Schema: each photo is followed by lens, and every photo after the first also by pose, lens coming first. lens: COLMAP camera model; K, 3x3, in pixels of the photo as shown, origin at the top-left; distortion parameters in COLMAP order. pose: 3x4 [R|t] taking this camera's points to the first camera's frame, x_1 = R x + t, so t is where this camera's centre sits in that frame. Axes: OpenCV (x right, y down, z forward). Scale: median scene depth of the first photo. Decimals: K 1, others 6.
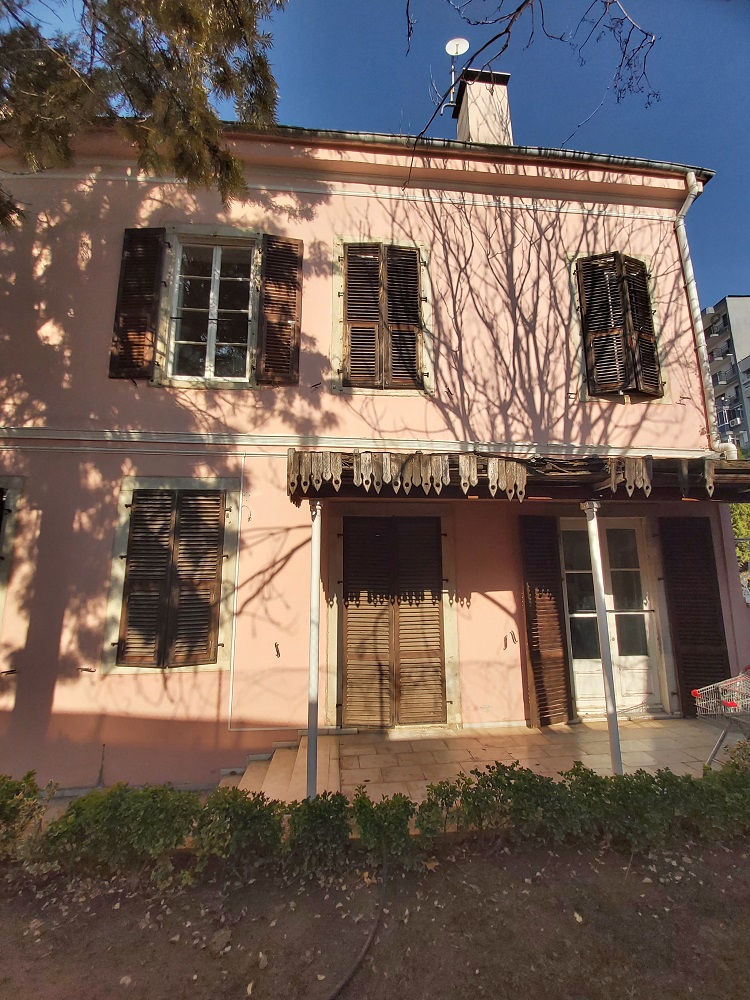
lens RADIAL K [[391.7, 0, 374.6], [0, 391.7, 516.7], [0, 0, 1]] dist [0.004035, 0.000026]
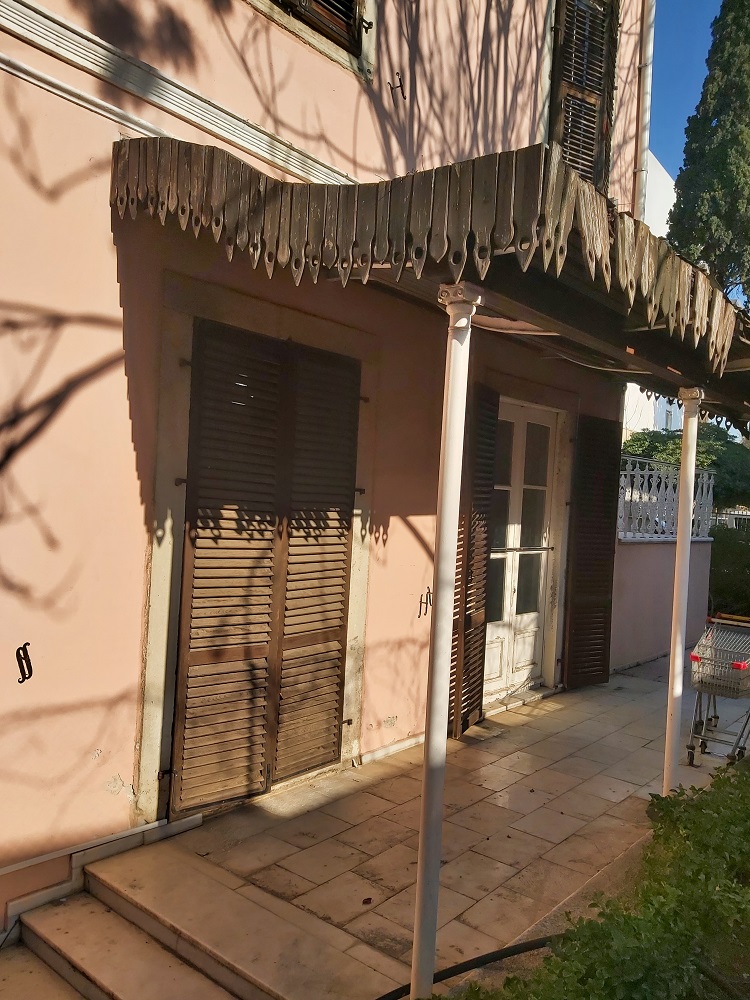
lens RADIAL K [[768.9, 0, 381.4], [0, 768.9, 505.4], [0, 0, 1]] dist [0.100695, -0.160155]
pose [[0.699350, 0.037111, 0.713815, -0.505086], [-0.169124, 0.978886, 0.114804, 0.064970], [-0.694483, -0.201011, 0.690860, 0.307934]]
